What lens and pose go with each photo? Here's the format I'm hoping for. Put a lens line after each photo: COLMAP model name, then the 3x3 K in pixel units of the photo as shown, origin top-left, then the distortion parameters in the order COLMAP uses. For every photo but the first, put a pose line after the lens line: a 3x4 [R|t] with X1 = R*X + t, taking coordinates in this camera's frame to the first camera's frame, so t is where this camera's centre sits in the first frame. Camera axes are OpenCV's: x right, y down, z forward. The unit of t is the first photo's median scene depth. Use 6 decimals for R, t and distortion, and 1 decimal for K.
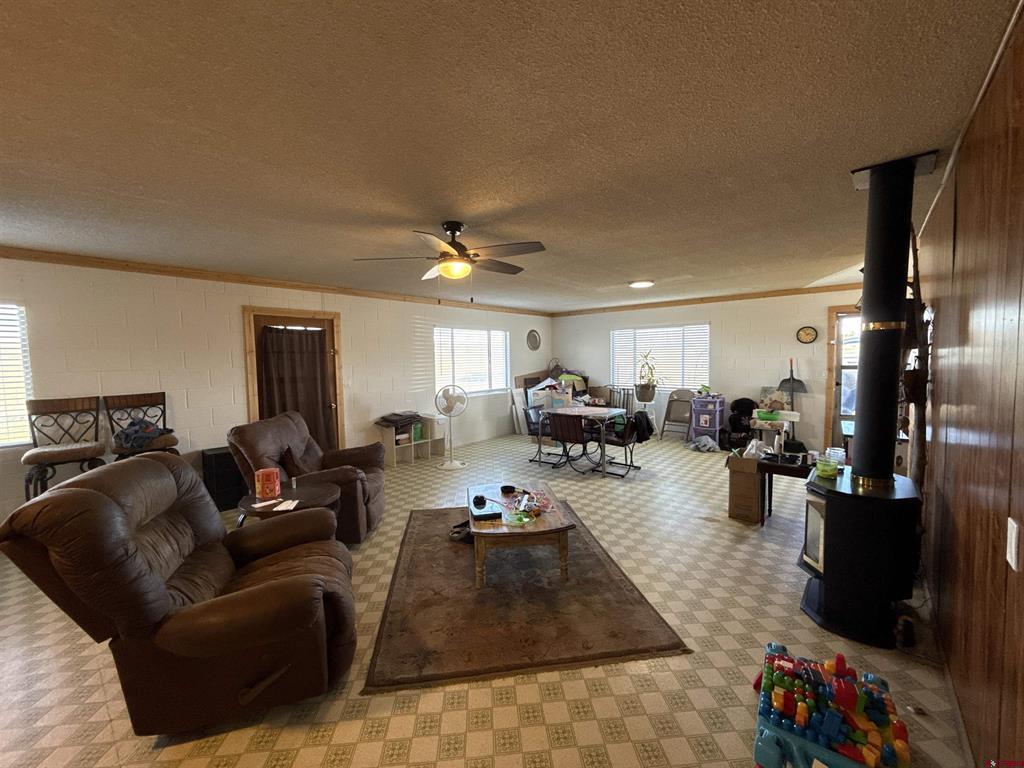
lens RADIAL K [[409.9, 0, 513.4], [0, 409.9, 381.3], [0, 0, 1]] dist [-0.000451, -0.000598]
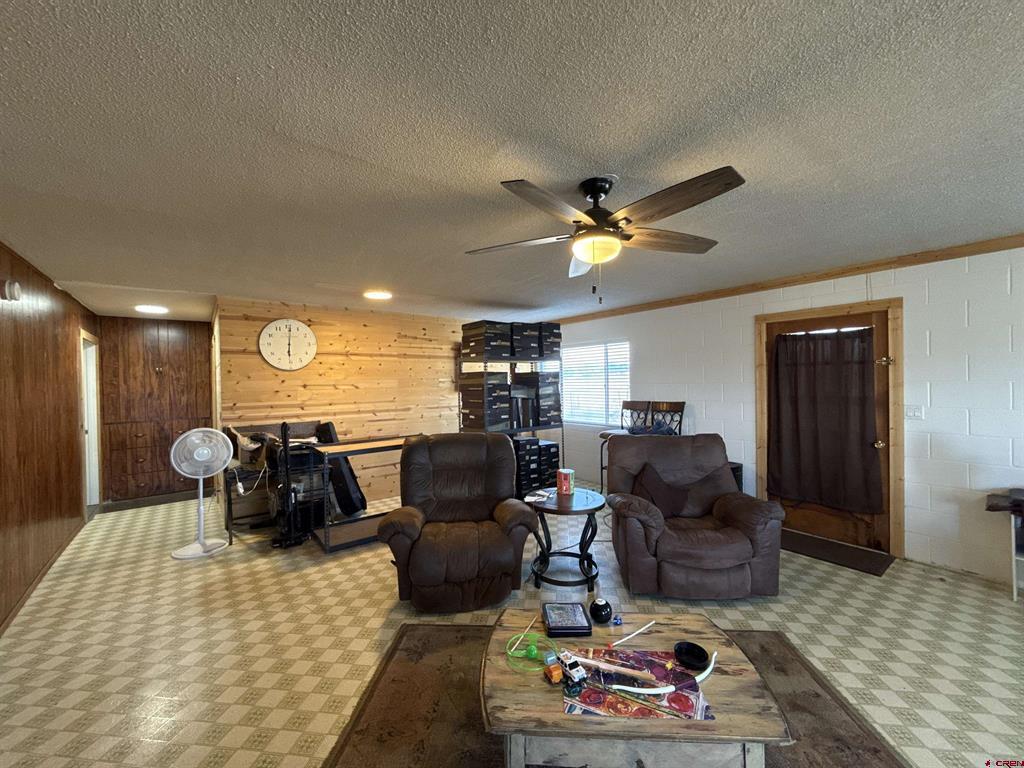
lens RADIAL K [[409.9, 0, 513.6], [0, 409.9, 384.3], [0, 0, 1]] dist [-0.000451, -0.000598]
pose [[-0.203979, 0.030364, -0.978504, 0.354854], [-0.036239, 0.998600, 0.038543, -0.044809], [0.978304, 0.043322, -0.202593, 0.648244]]
